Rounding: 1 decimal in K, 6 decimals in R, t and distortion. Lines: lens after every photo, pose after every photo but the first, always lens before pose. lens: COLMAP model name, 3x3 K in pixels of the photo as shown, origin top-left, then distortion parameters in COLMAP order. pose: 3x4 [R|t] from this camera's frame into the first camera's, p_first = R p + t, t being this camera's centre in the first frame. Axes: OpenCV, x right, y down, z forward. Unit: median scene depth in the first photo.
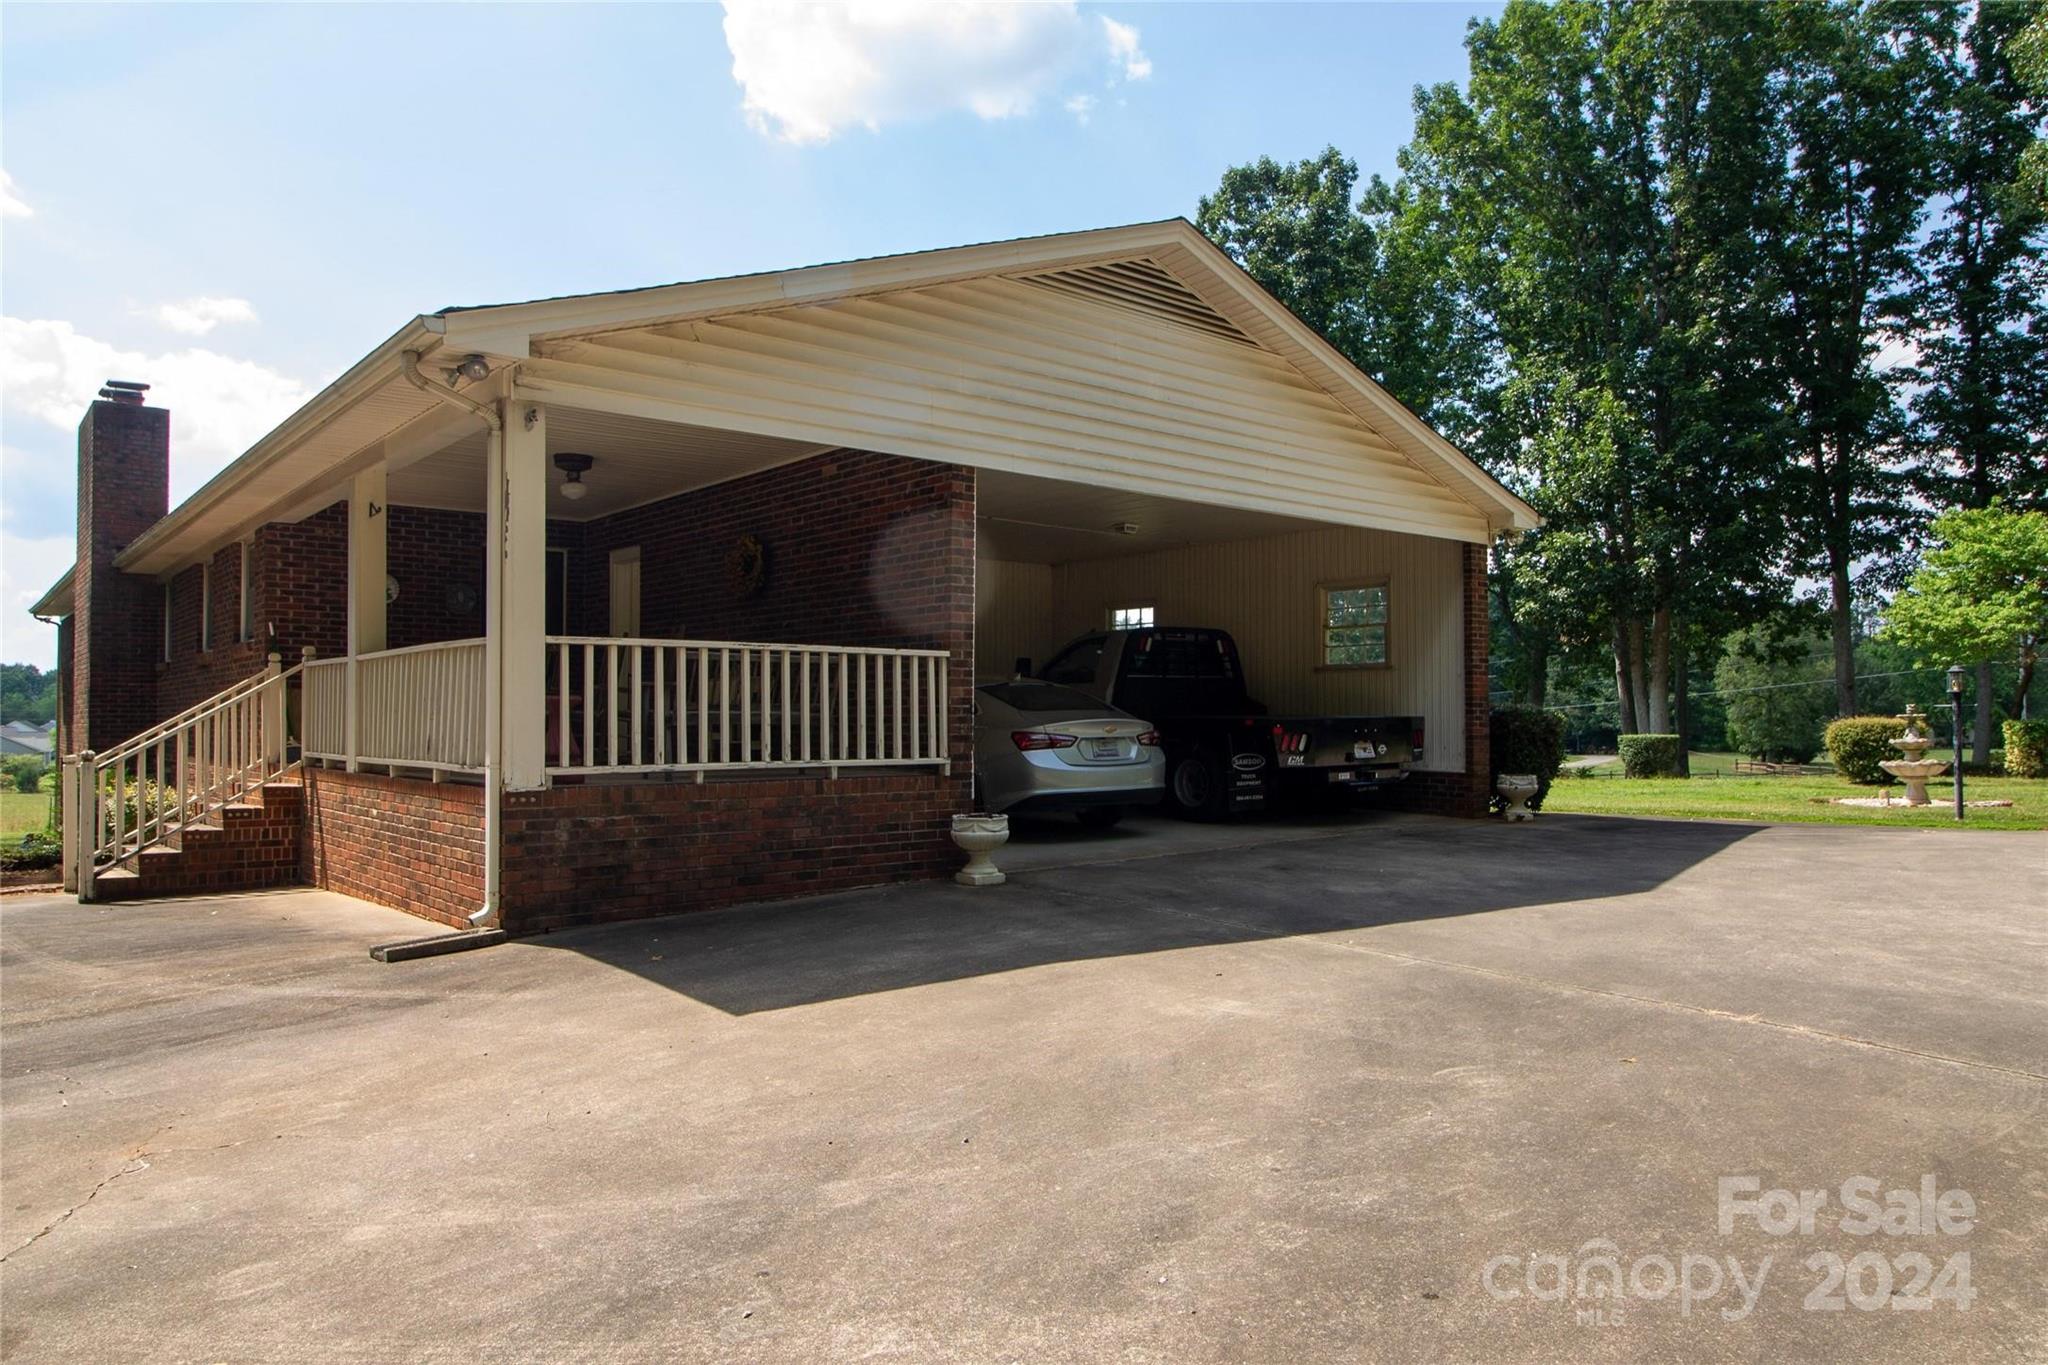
lens RADIAL K [[1352.2, 0, 1049.5], [0, 1352.2, 660.5], [0, 0, 1]] dist [-0.003690, -0.000063]
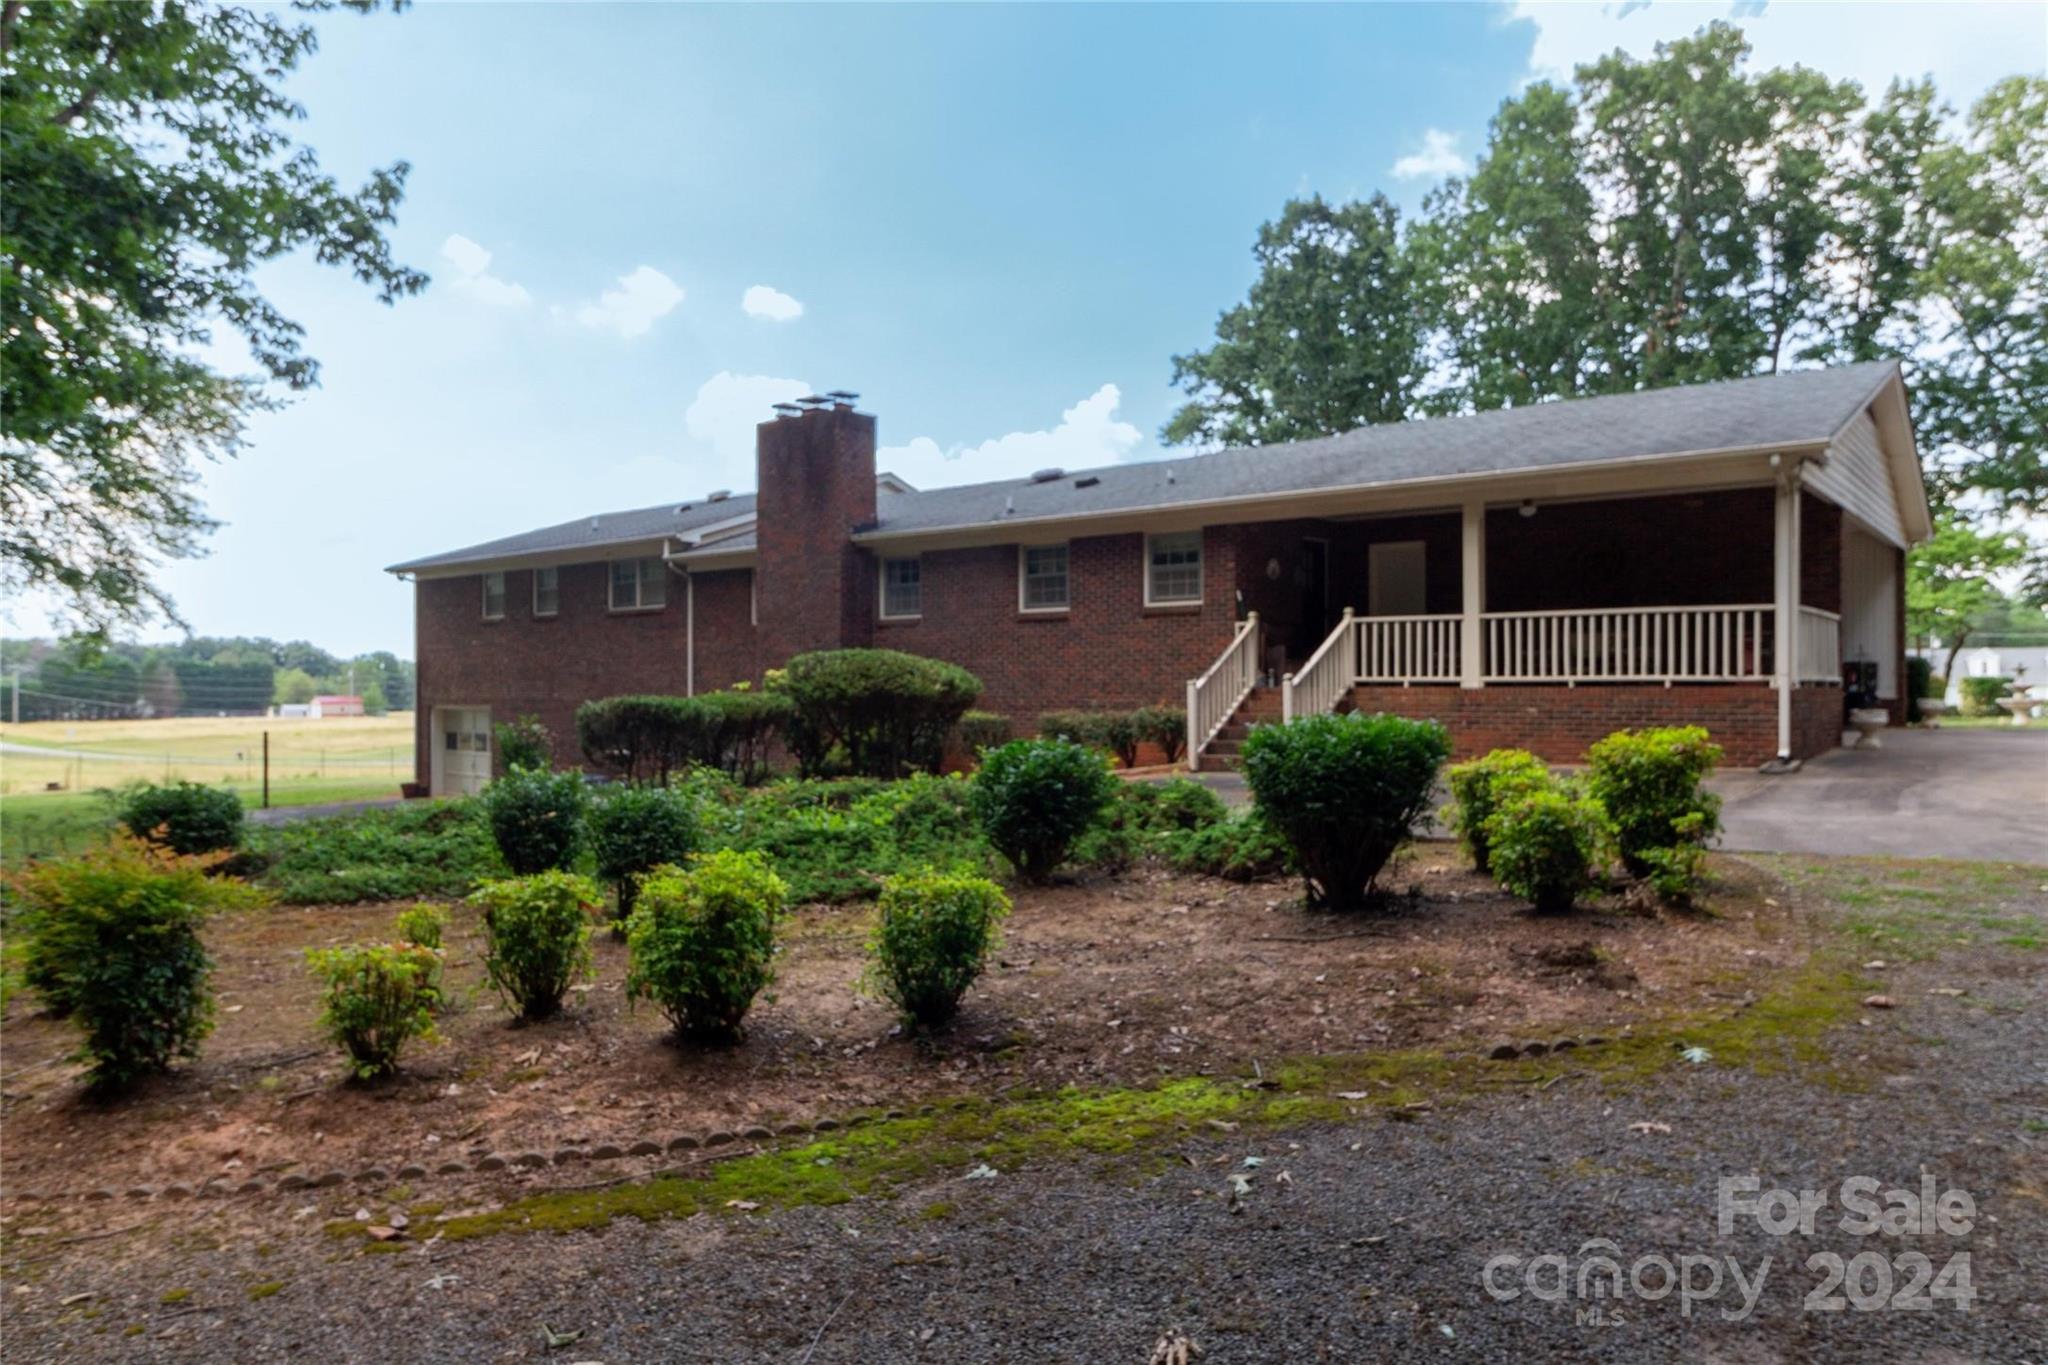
lens RADIAL K [[1352.2, 0, 1049.5], [0, 1352.2, 660.5], [0, 0, 1]] dist [-0.003690, -0.000063]
pose [[0.982416, 0.005051, 0.186636, -0.315304], [-0.009089, 0.999743, 0.020788, 0.006819], [-0.186483, -0.022119, 0.982209, -0.120567]]
